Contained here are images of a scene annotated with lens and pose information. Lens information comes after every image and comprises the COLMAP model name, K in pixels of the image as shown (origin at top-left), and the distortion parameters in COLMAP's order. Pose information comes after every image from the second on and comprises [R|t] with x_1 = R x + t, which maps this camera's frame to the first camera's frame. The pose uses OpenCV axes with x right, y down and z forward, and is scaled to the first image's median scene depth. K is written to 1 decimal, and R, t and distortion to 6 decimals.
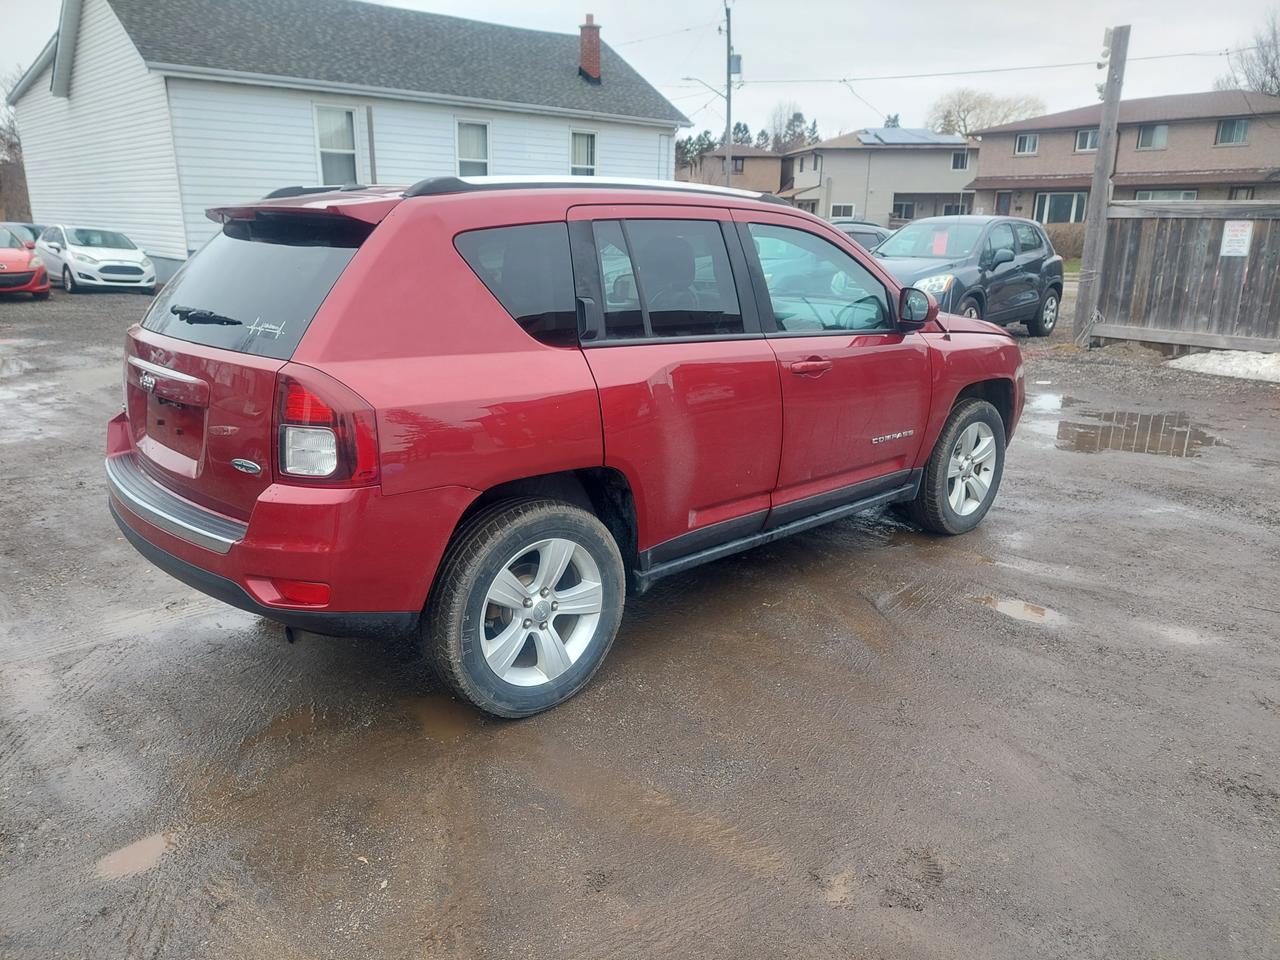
lens RADIAL K [[917.9, 0, 640.0], [0, 917.9, 480.0], [0, 0, 1]] dist [0.051760, -0.036008]
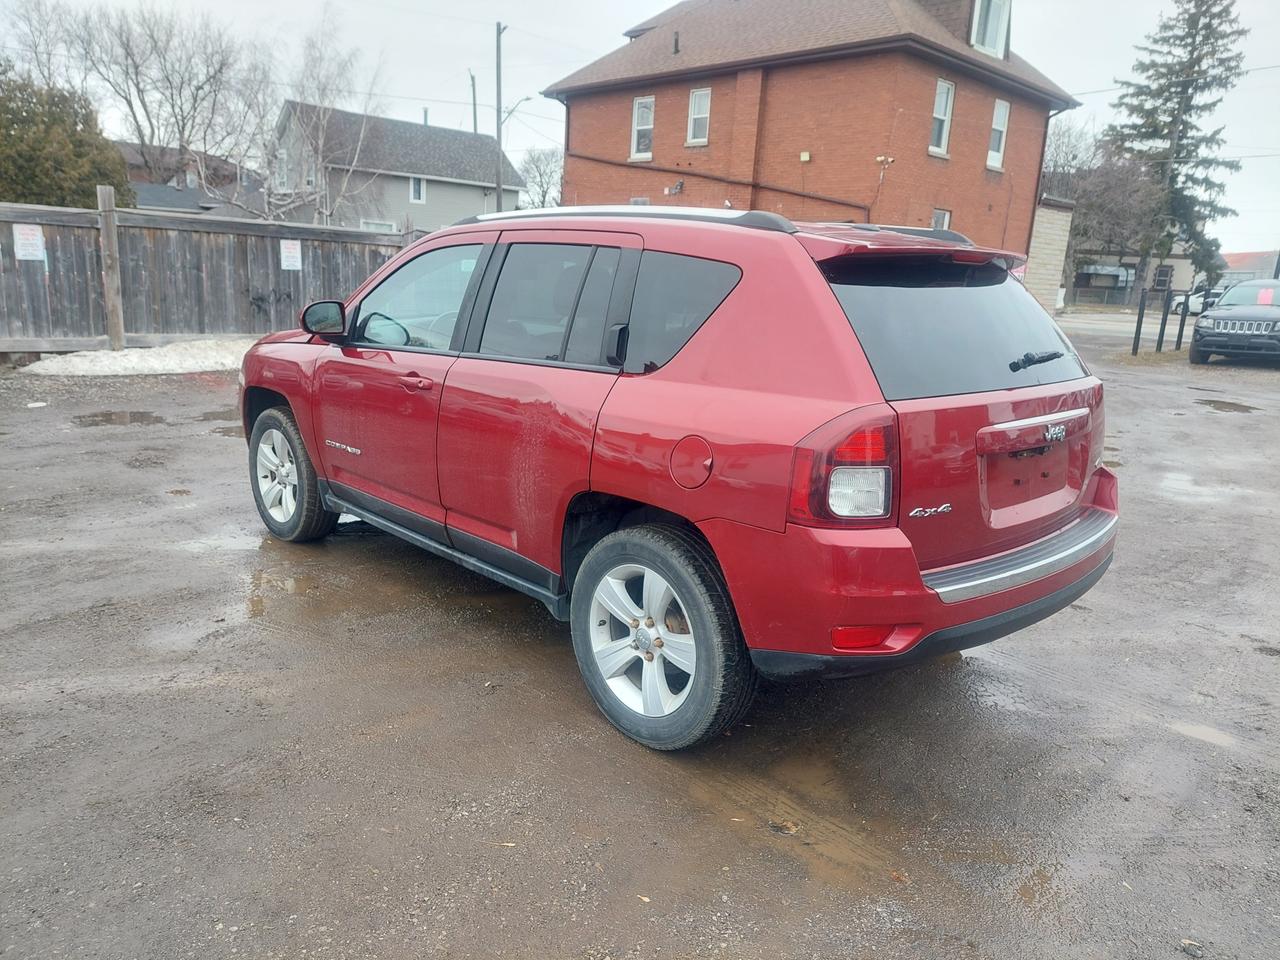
lens RADIAL K [[917.2, 0, 632.3], [0, 917.2, 485.0], [0, 0, 1]] dist [0.047222, -0.031676]
pose [[0.003777, -0.239714, 0.970836, -0.091796], [0.223833, 0.946413, 0.232813, -0.023268], [-0.974620, 0.216425, 0.057230, 0.085532]]
